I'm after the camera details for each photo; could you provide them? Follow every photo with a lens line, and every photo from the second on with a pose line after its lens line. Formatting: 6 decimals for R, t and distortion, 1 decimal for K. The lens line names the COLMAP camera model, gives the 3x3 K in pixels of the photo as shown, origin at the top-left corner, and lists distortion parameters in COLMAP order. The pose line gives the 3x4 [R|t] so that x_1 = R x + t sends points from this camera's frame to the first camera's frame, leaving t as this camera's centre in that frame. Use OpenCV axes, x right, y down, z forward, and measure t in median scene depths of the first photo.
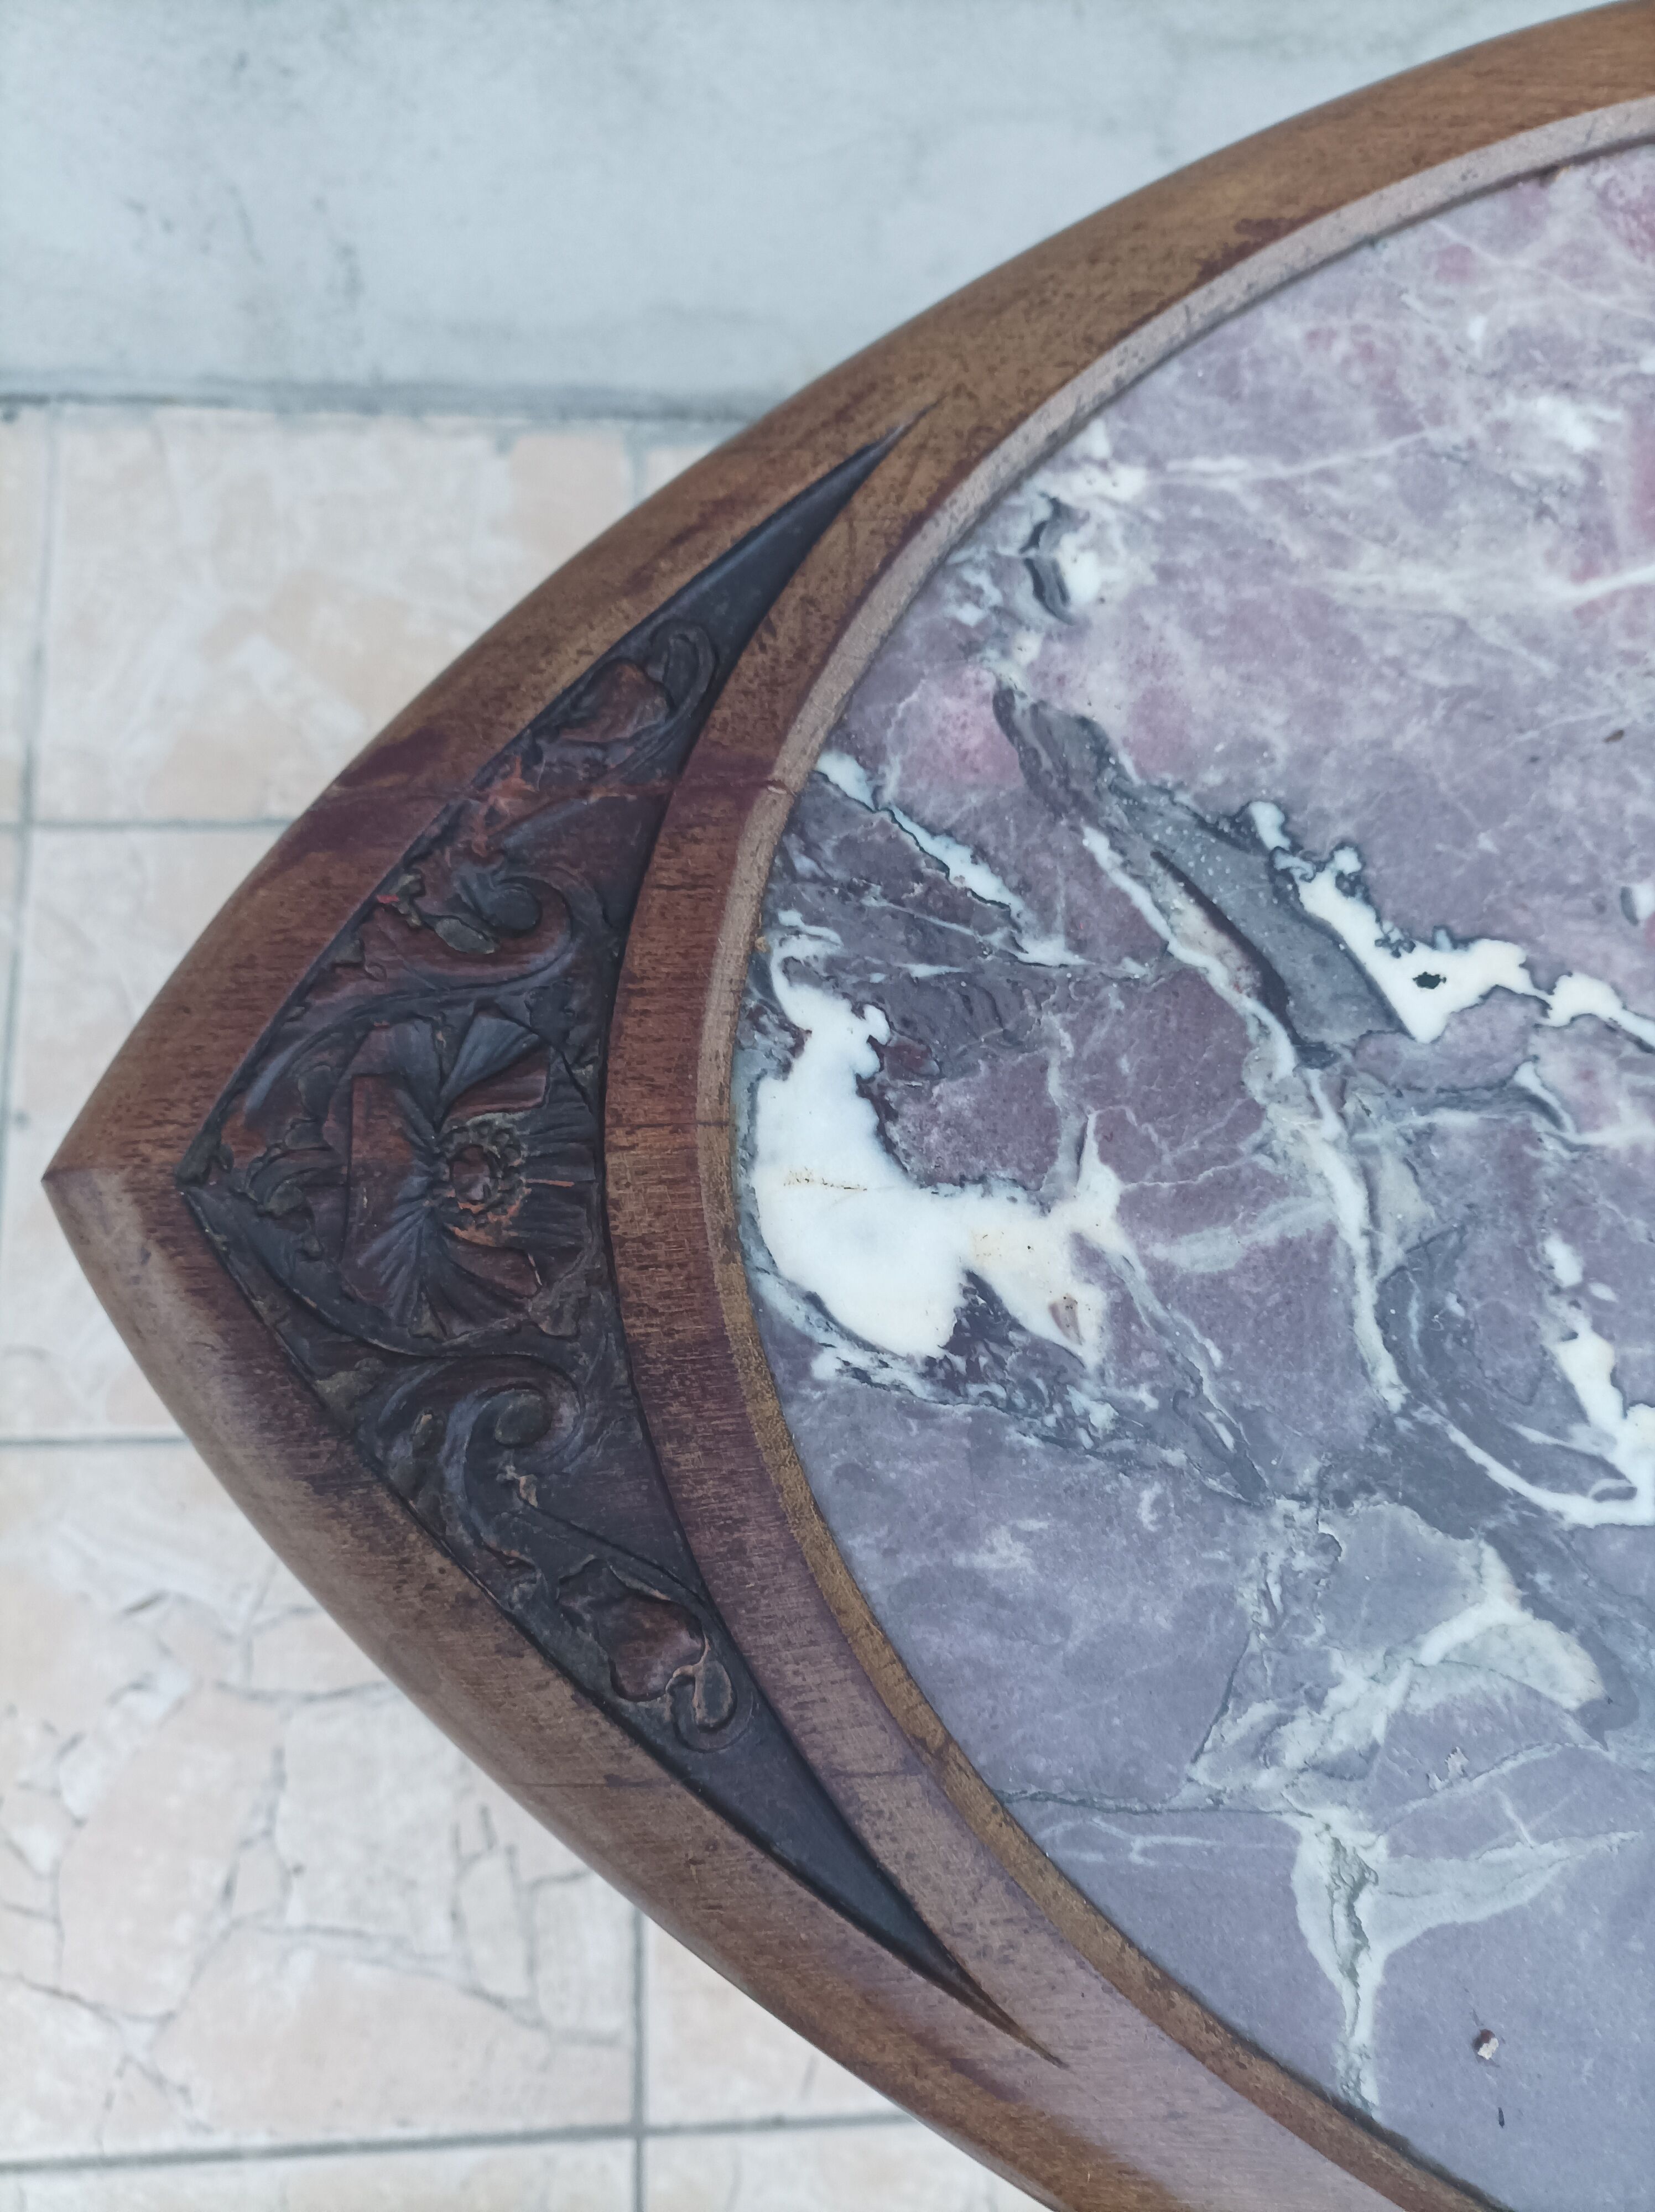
lens RADIAL K [[1684.8, 0, 819.9], [0, 1684.8, 1095.8], [0, 0, 1]] dist [-0.000328, -0.010319]
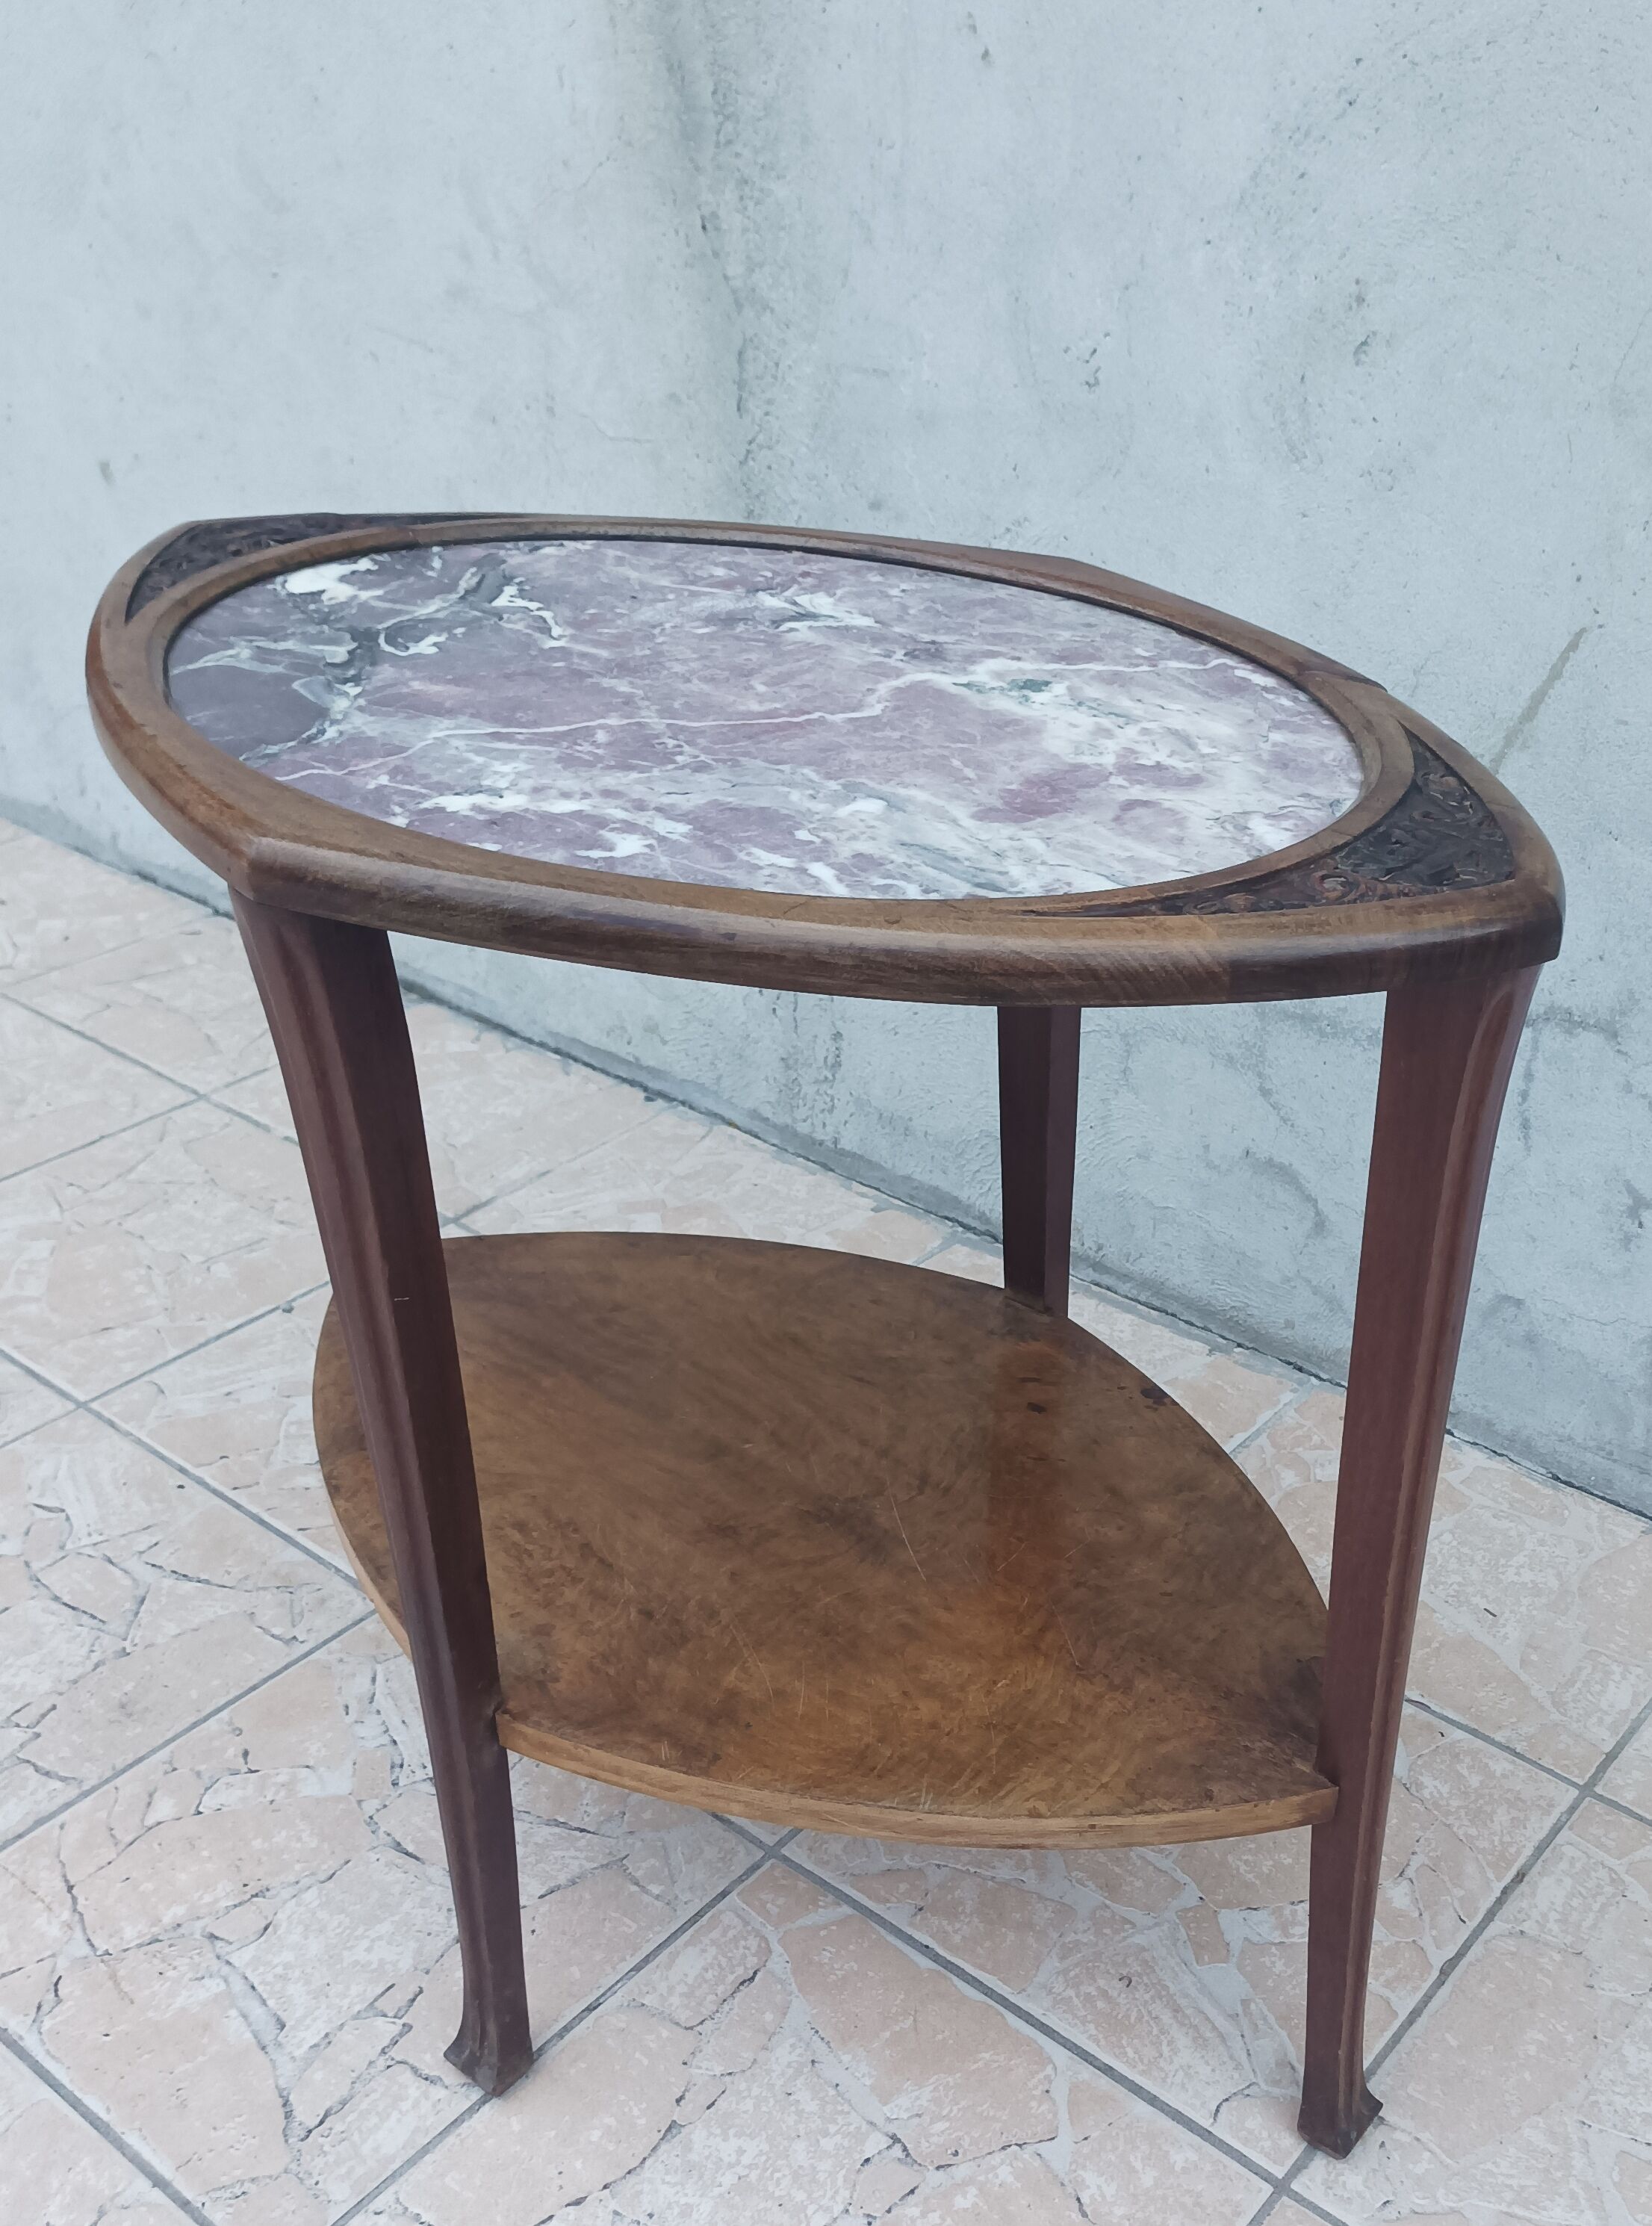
lens RADIAL K [[2192.7, 0, 1020.6], [0, 2192.7, 1278.3], [0, 0, 1]] dist [0.017514, 0.000000]
pose [[0.778668, 0.295835, -0.553315, 3.504496], [-0.606588, 0.580379, -0.543334, 2.143271], [0.160395, 0.758711, 0.631372, -0.358546]]
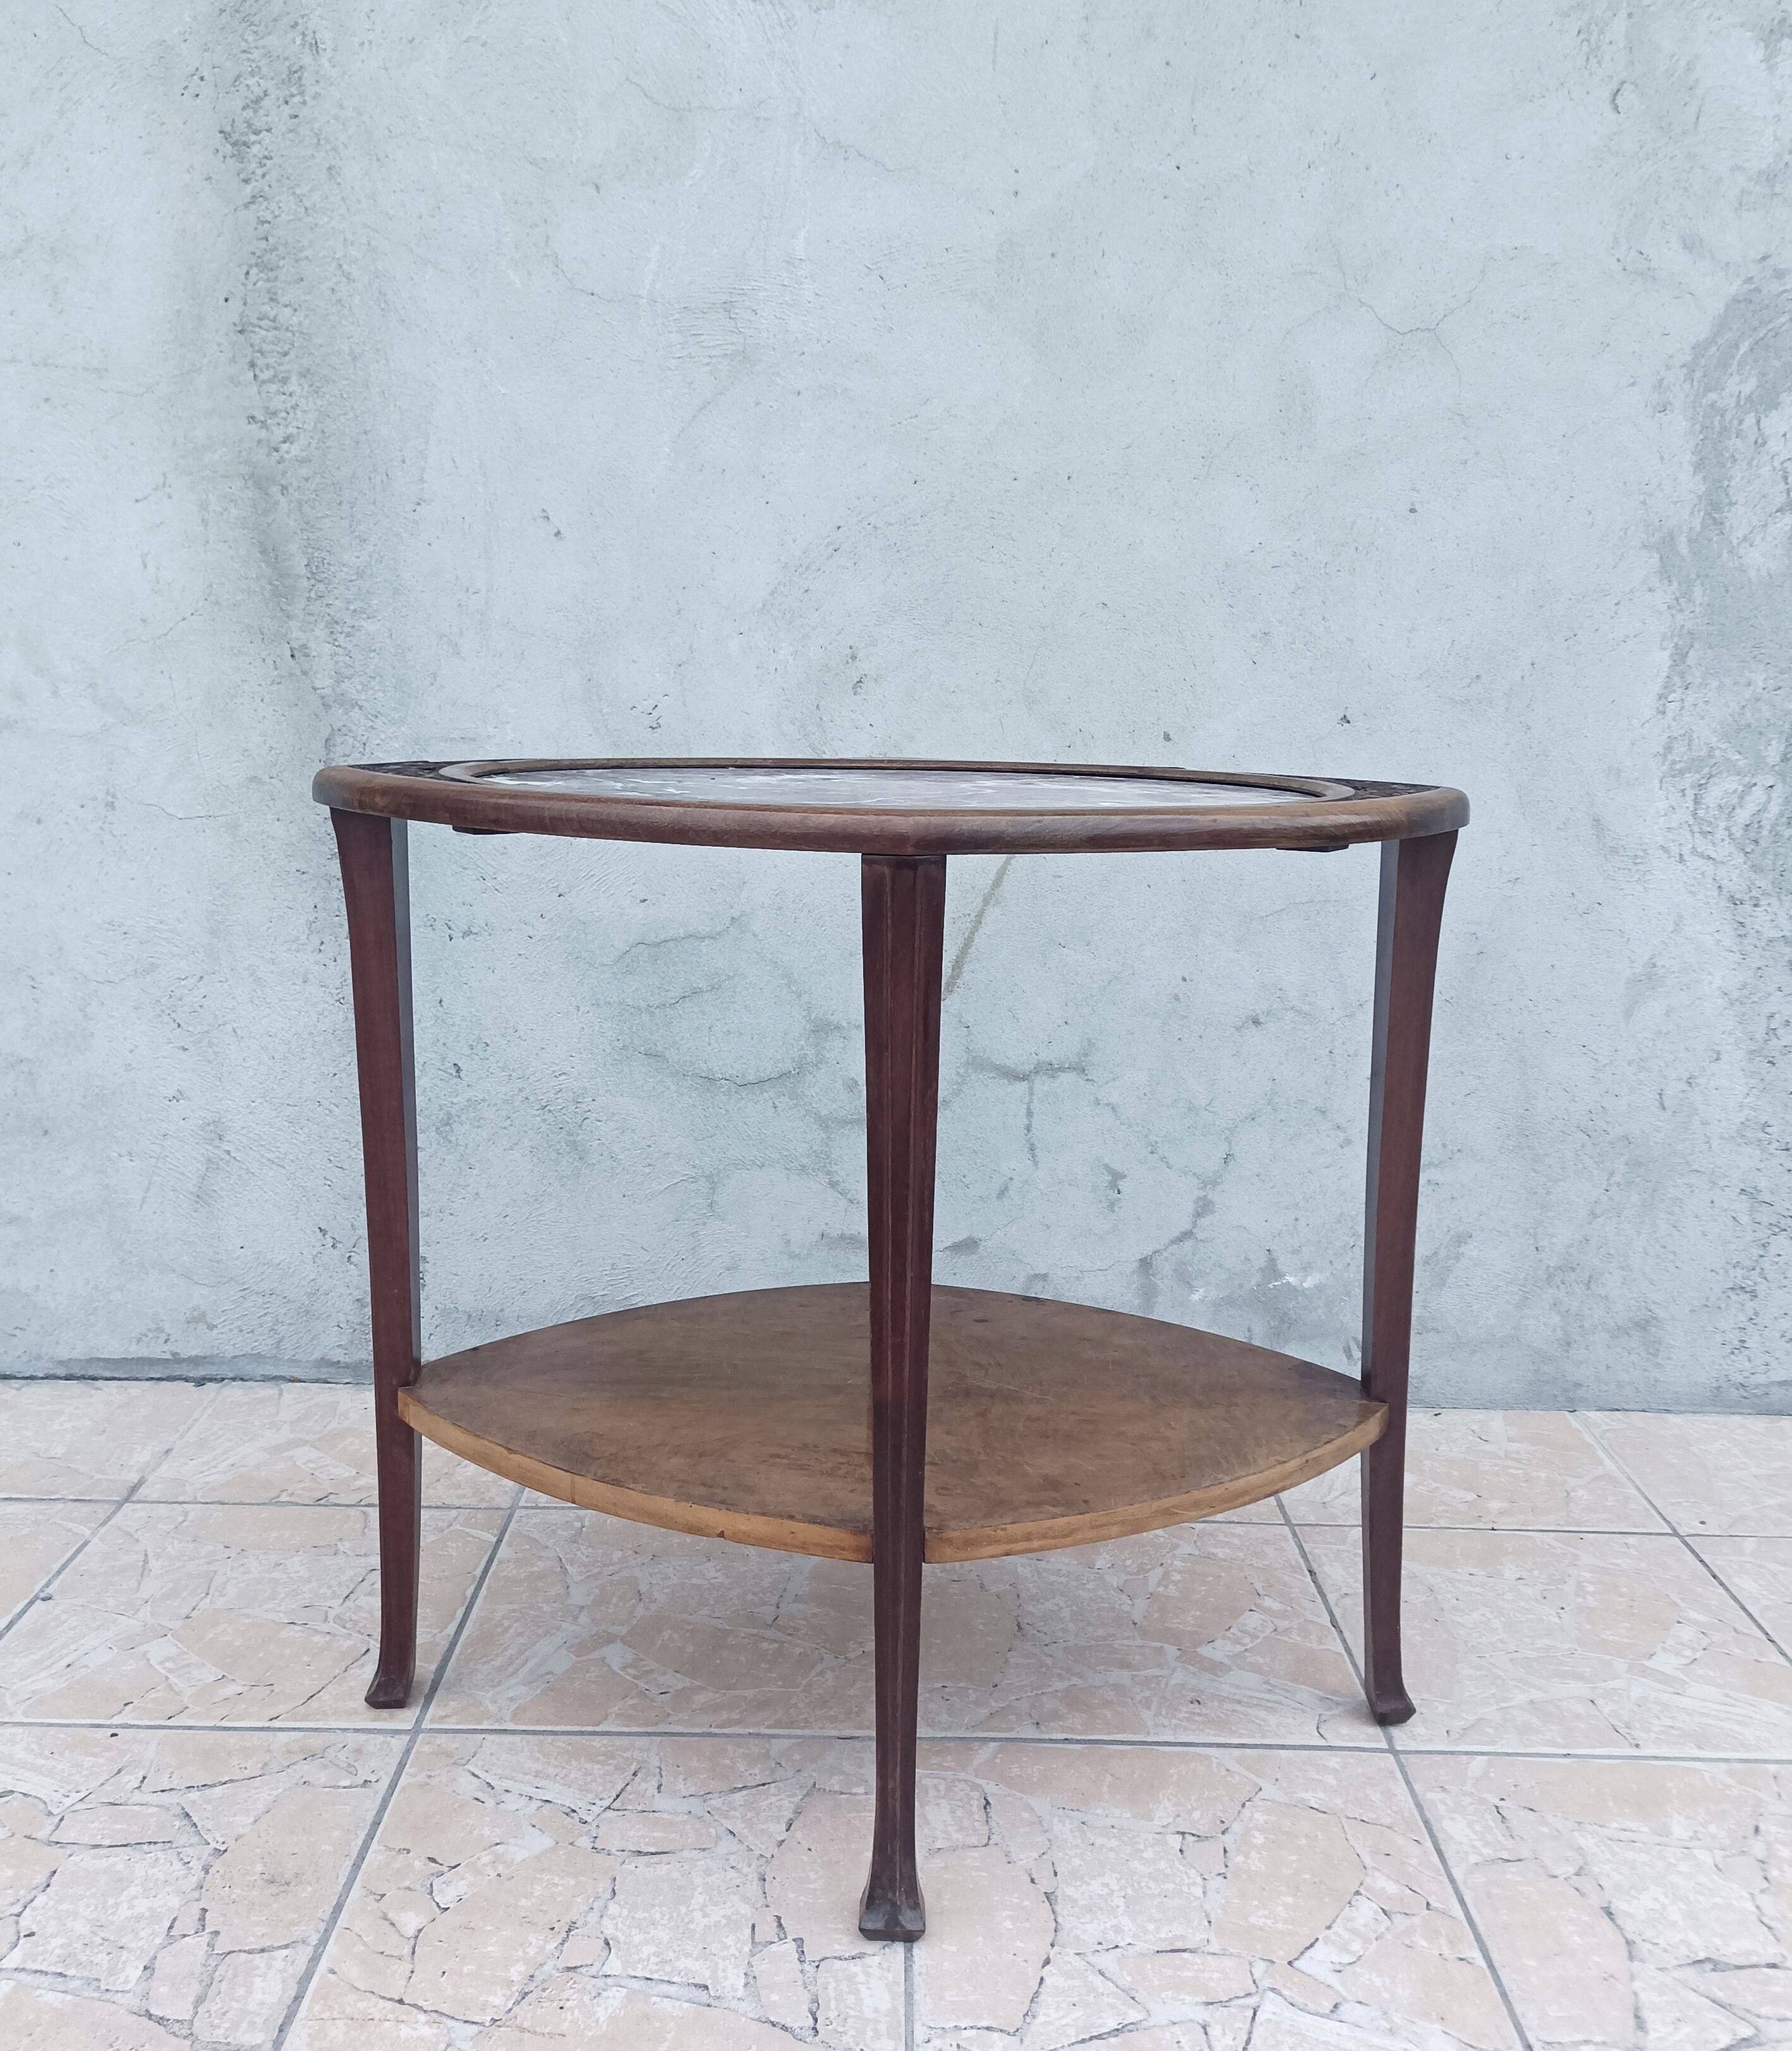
lens RADIAL K [[1840.3, 0, 903.4], [0, 1840.3, 945.4], [0, 0, 1]] dist [0.031281, -0.019534]
pose [[0.998954, -0.039840, -0.022438, 1.081542], [-0.006539, 0.361215, -0.932460, 4.360040], [0.045254, 0.931631, 0.360577, -0.234998]]
